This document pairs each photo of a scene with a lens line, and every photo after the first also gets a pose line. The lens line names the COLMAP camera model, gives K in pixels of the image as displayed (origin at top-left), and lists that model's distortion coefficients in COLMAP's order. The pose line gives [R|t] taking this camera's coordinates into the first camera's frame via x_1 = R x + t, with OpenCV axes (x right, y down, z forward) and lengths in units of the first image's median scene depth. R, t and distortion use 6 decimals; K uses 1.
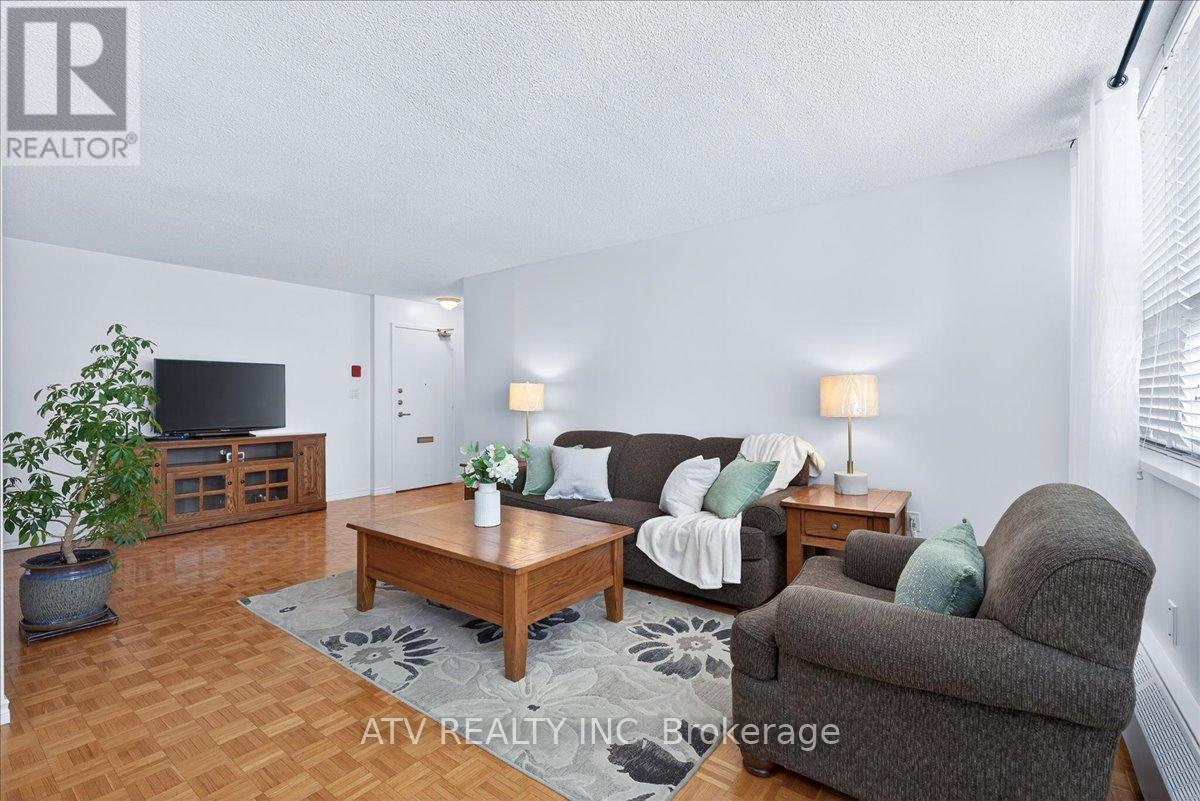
lens RADIAL K [[530.8, 0, 600.0], [0, 530.8, 400.5], [0, 0, 1]] dist [0.000577, -0.000103]
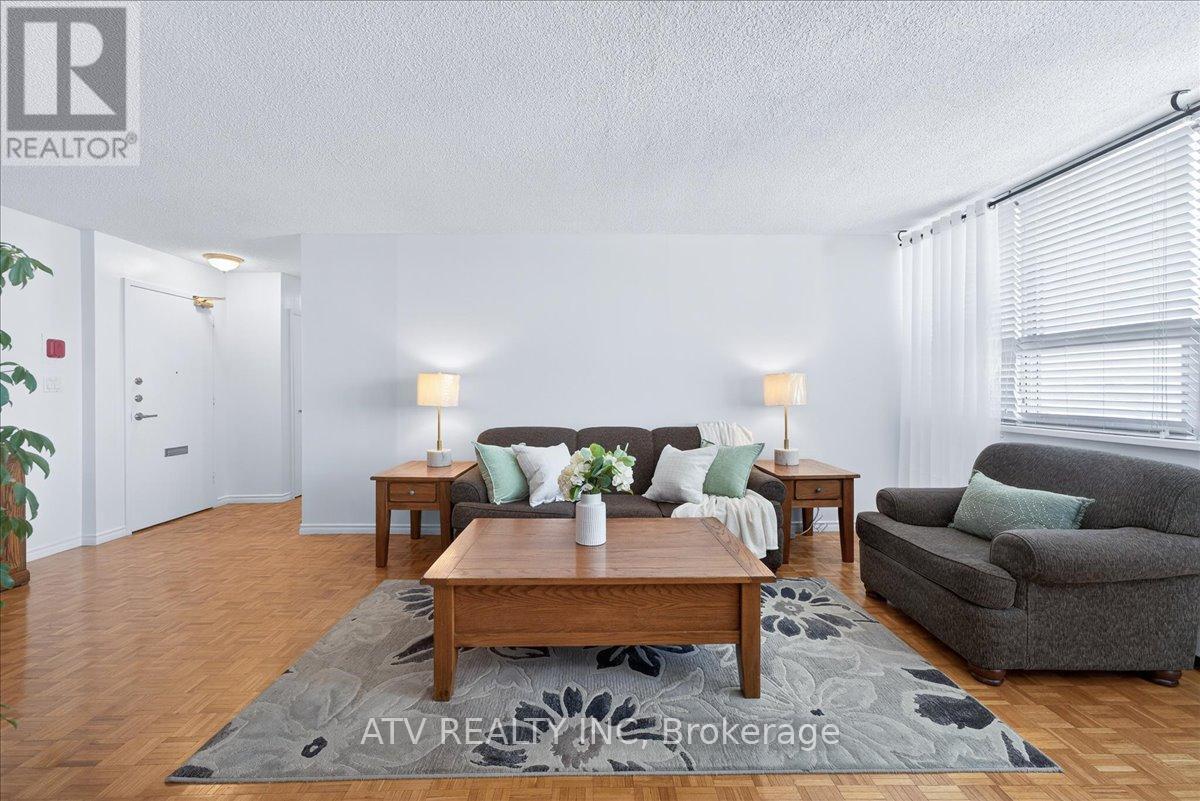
lens RADIAL K [[479.7, 0, 594.9], [0, 479.7, 392.2], [0, 0, 1]] dist [0.000015, 0.000352]
pose [[0.790686, -0.002989, 0.612214, -0.687021], [0.003753, 0.999993, 0.000034, -0.005206], [-0.612210, 0.002271, 0.790692, 0.389071]]
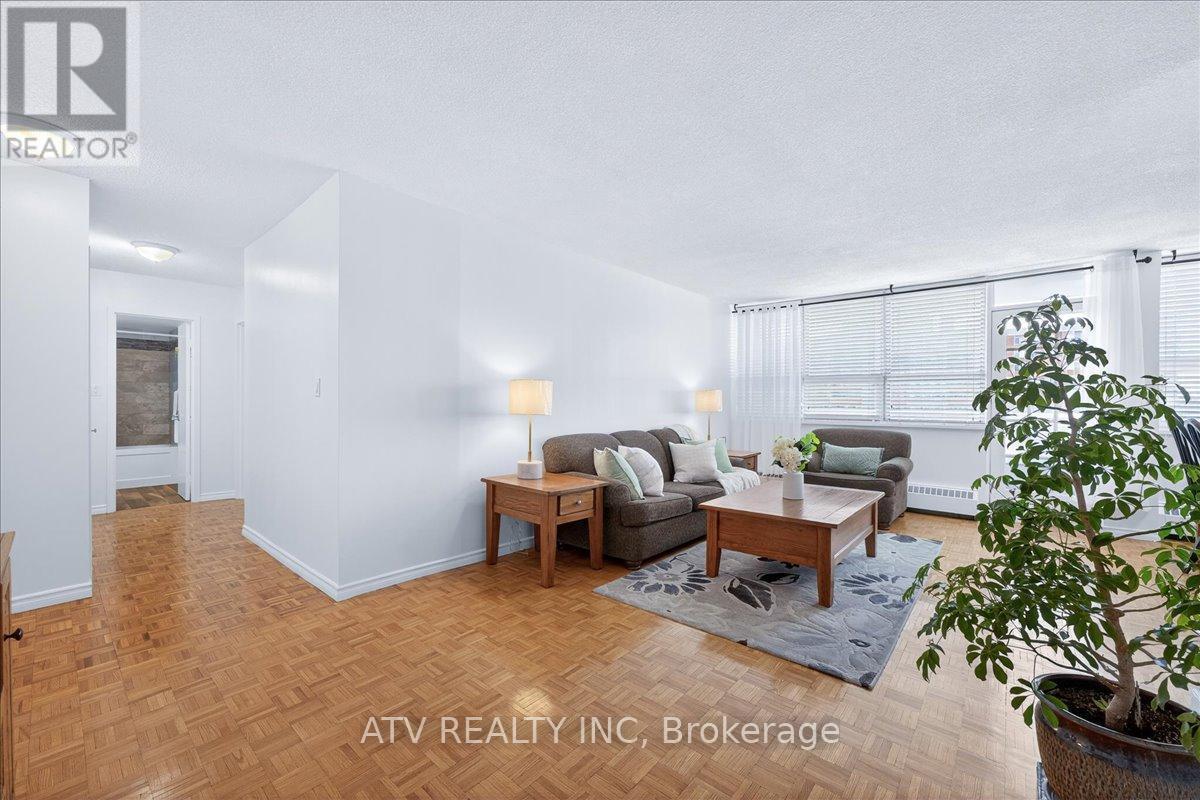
lens RADIAL K [[479.3, 0, 600.5], [0, 479.3, 395.3], [0, 0, 1]] dist [-0.010097, 0.000049]
pose [[0.064322, 0.017017, 0.997784, -1.444292], [-0.003733, 0.999852, -0.016812, 0.001336], [-0.997922, -0.002643, 0.064376, 1.414121]]
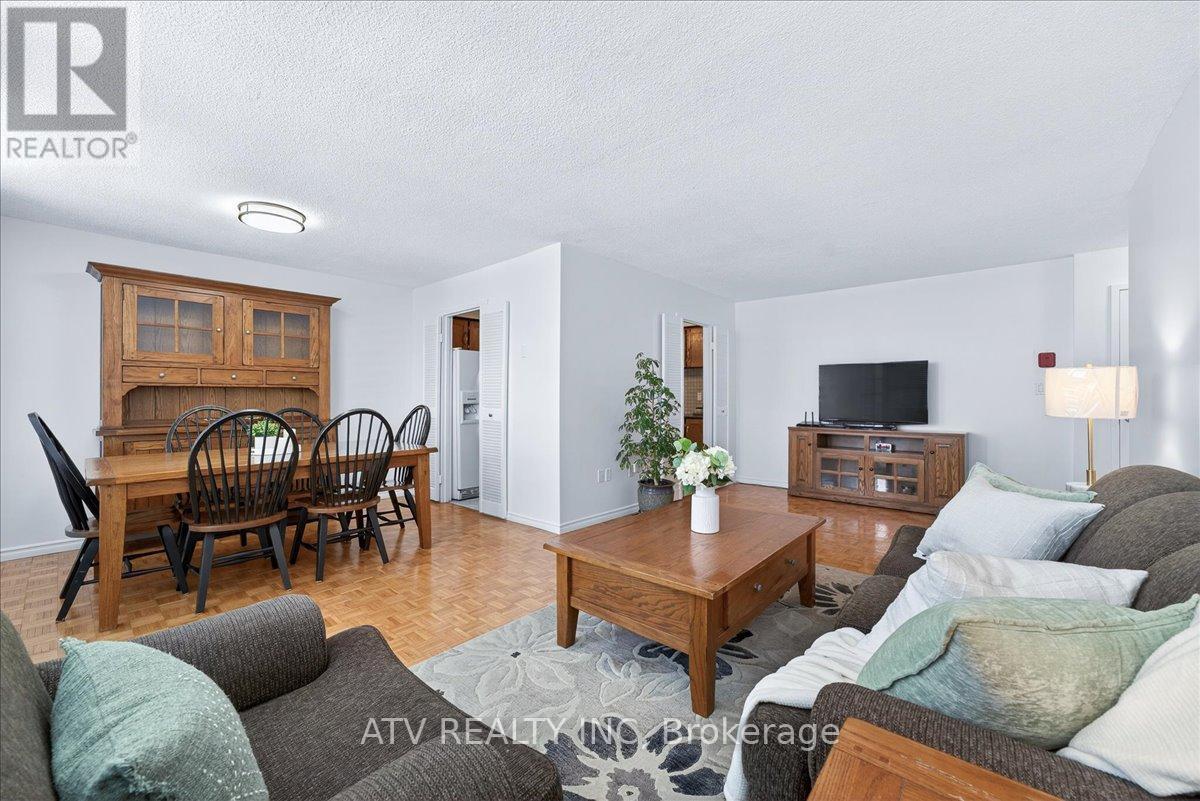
lens RADIAL K [[479.3, 0, 600.5], [0, 479.3, 395.8], [0, 0, 1]] dist [-0.010097, 0.000049]
pose [[-0.074680, 0.001780, -0.997206, 0.645806], [-0.005552, 0.999982, 0.002201, -0.001835], [0.997192, 0.005701, -0.074669, 0.885319]]
